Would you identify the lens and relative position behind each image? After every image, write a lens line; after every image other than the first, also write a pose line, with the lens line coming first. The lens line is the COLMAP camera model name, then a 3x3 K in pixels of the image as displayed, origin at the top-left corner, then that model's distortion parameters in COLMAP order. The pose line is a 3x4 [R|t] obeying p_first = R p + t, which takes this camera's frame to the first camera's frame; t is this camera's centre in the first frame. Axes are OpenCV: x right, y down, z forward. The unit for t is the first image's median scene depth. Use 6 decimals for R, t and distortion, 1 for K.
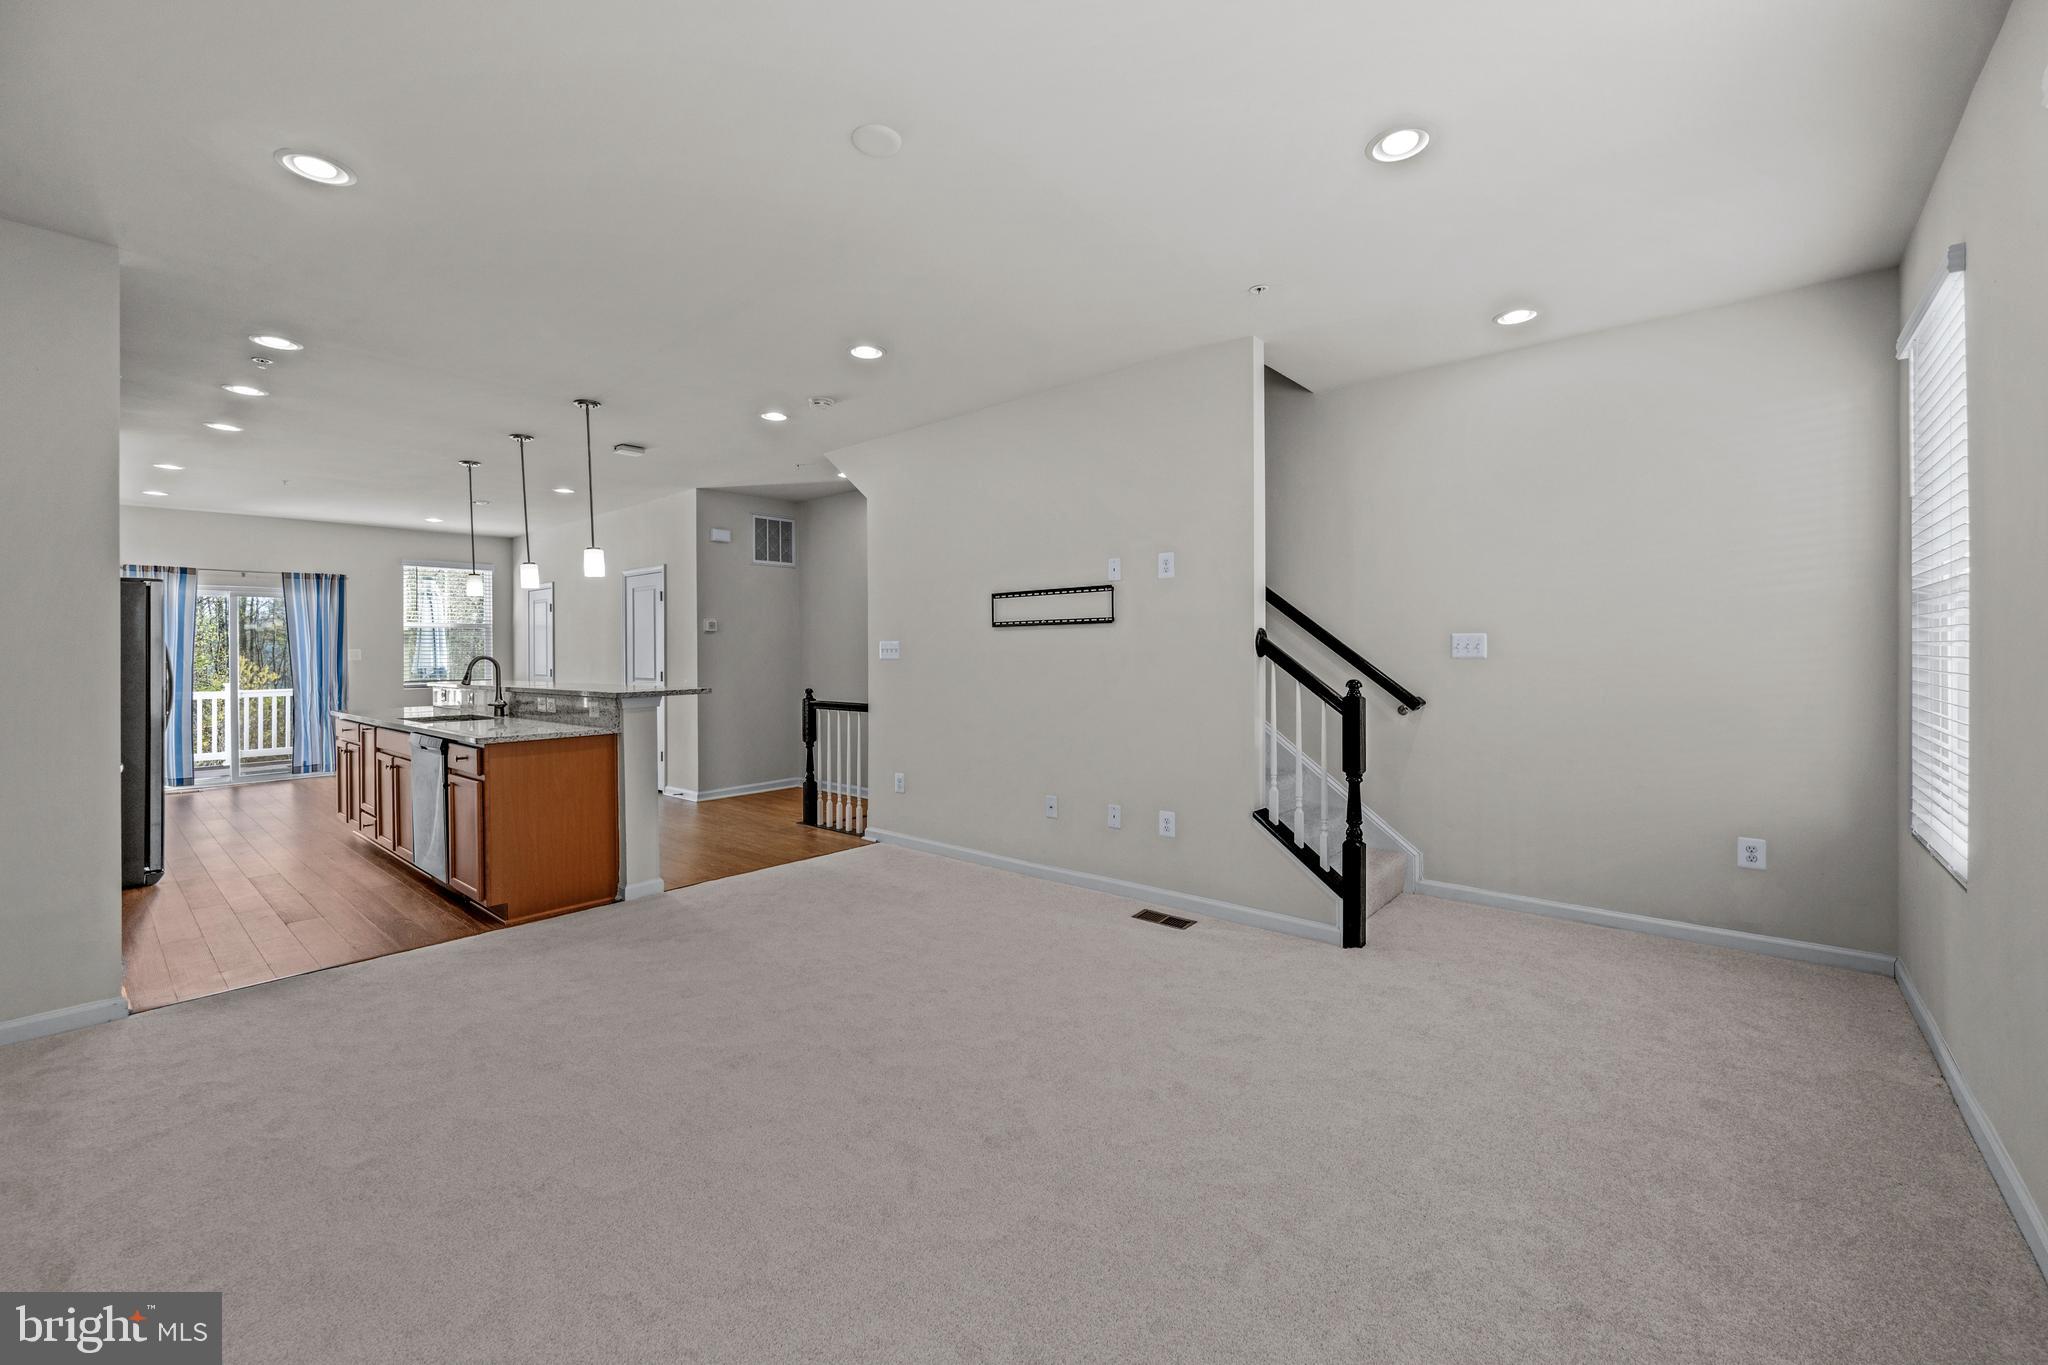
lens RADIAL K [[813.2, 0, 1017.5], [0, 813.2, 649.9], [0, 0, 1]] dist [-0.000373, -0.000140]
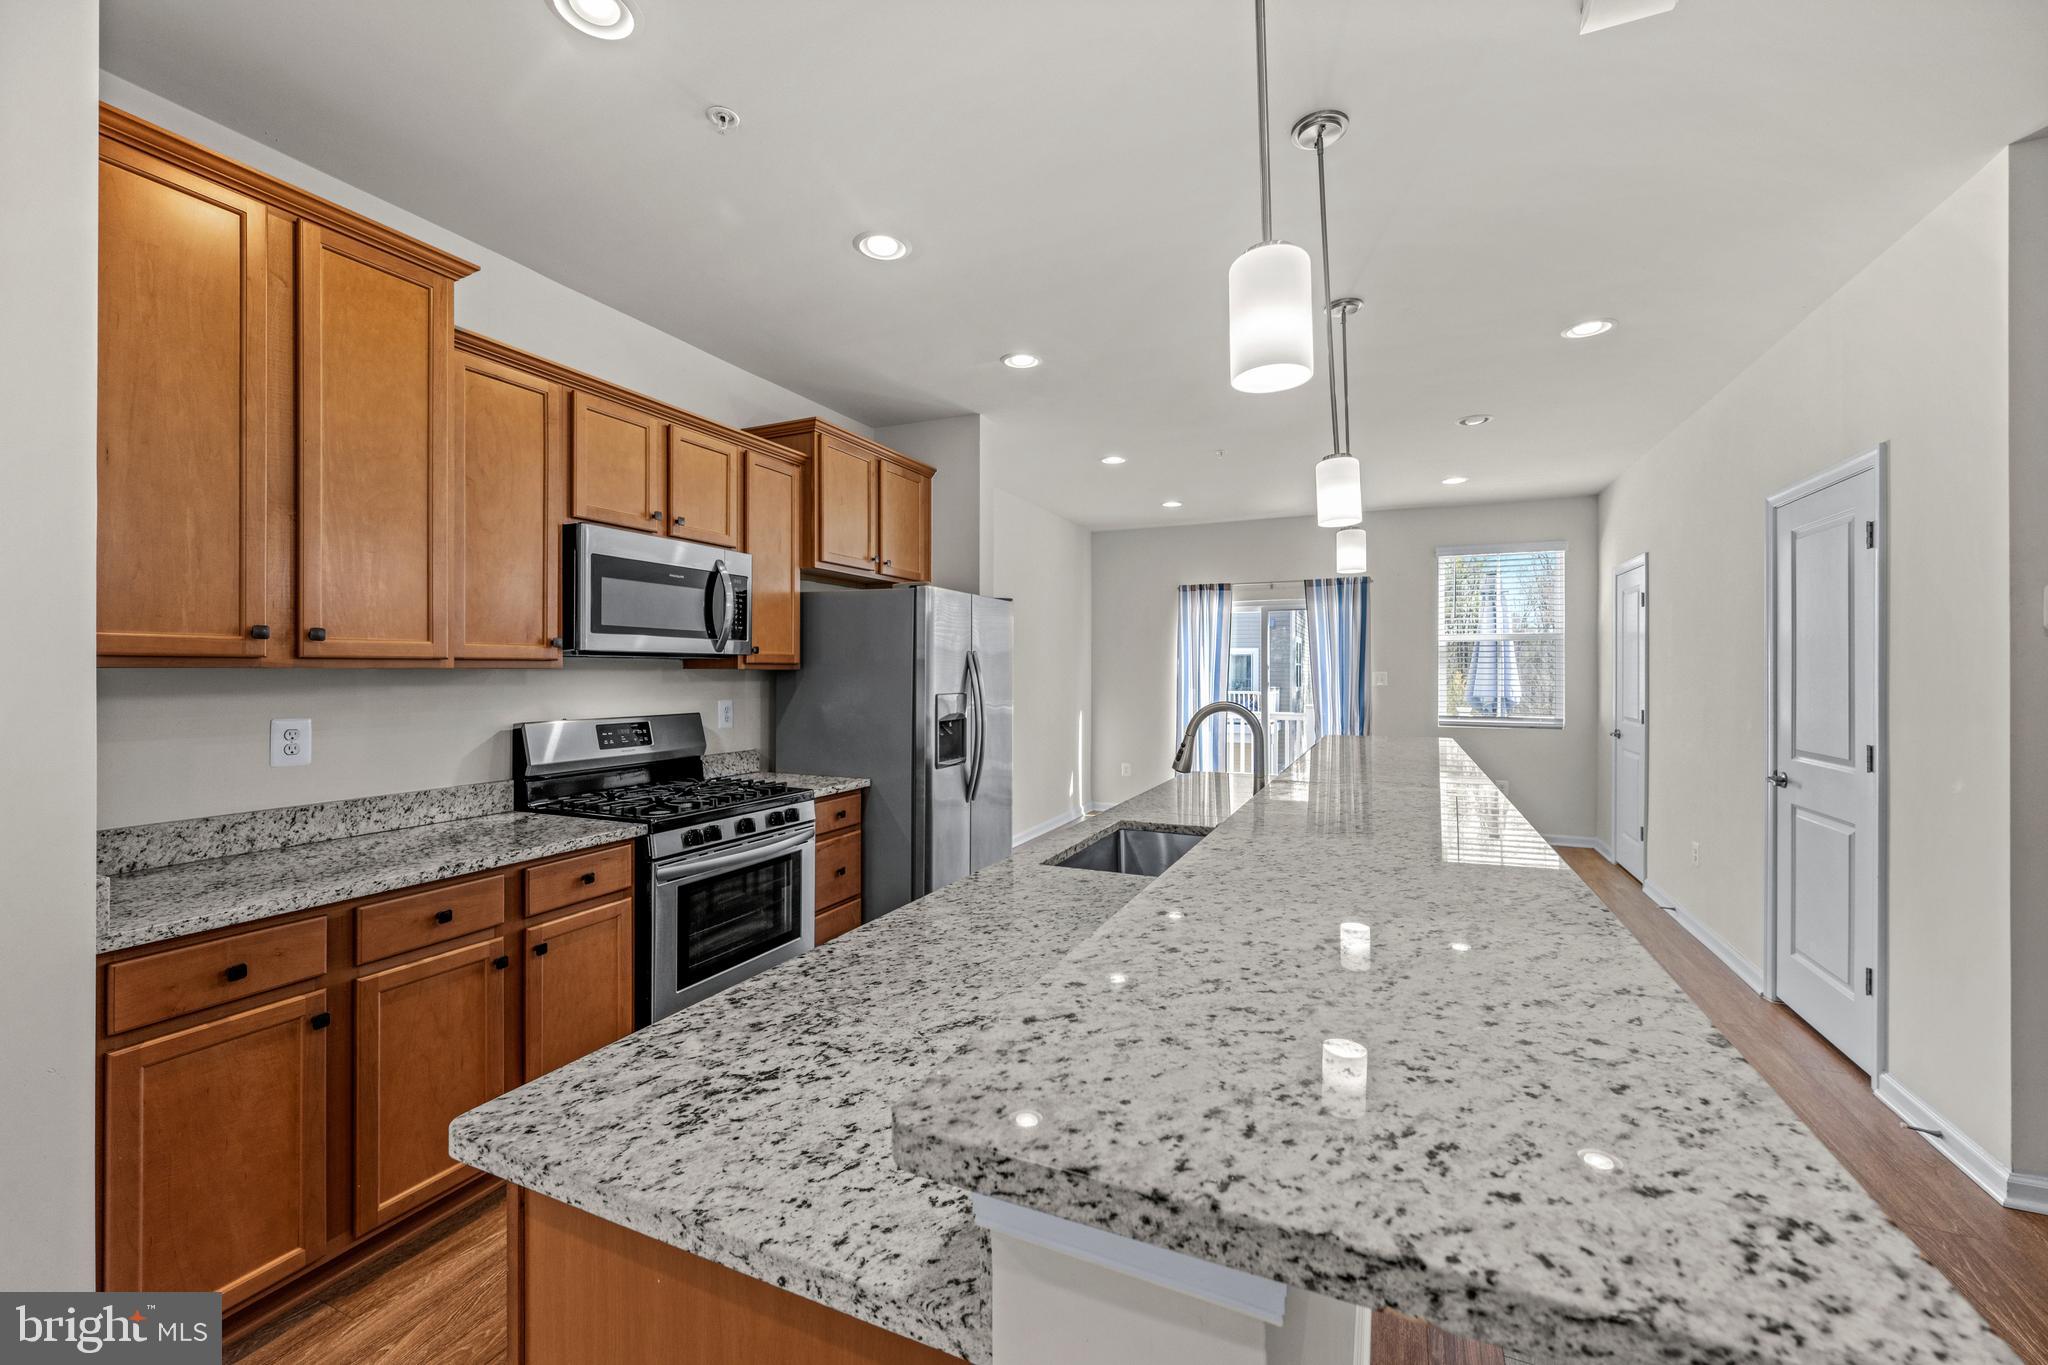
lens RADIAL K [[813.2, 0, 1027.1], [0, 813.2, 671.6], [0, 0, 1]] dist [-0.000373, -0.000140]
pose [[0.285377, 0.010537, -0.958358, -0.176308], [-0.004012, 0.999944, 0.009800, -0.007385], [0.958407, 0.001048, 0.285403, 0.476239]]
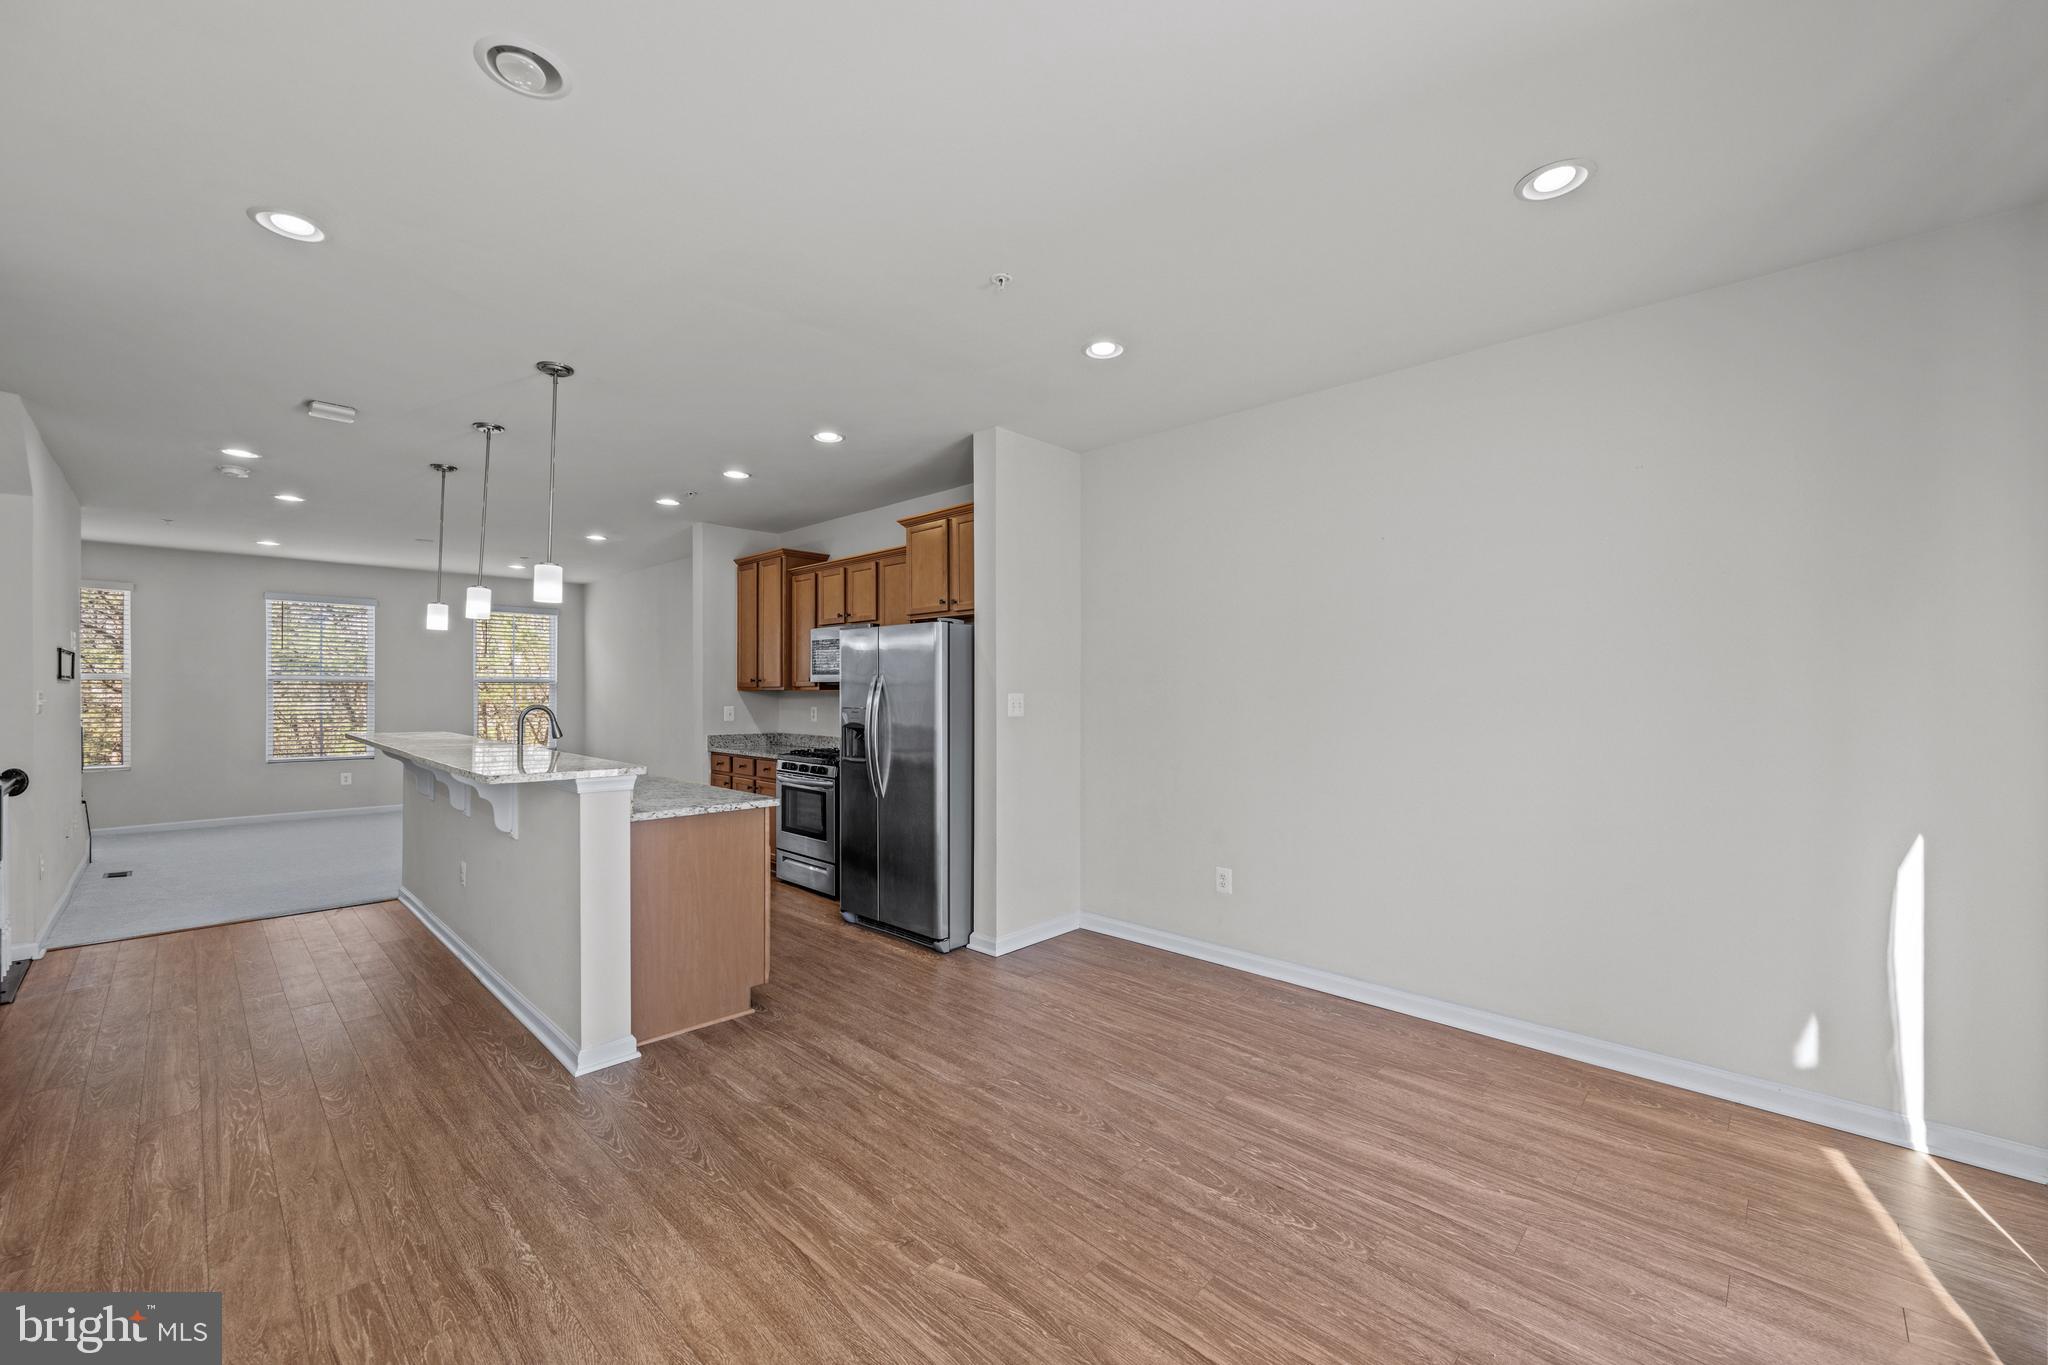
lens RADIAL K [[813.2, 0, 1026.4], [0, 813.2, 689.7], [0, 0, 1]] dist [-0.000373, -0.000140]
pose [[-0.998318, 0.007774, 0.057460, -0.726182], [0.007647, 0.999968, -0.002427, -0.002001], [-0.057477, -0.001984, -0.998345, 1.090669]]
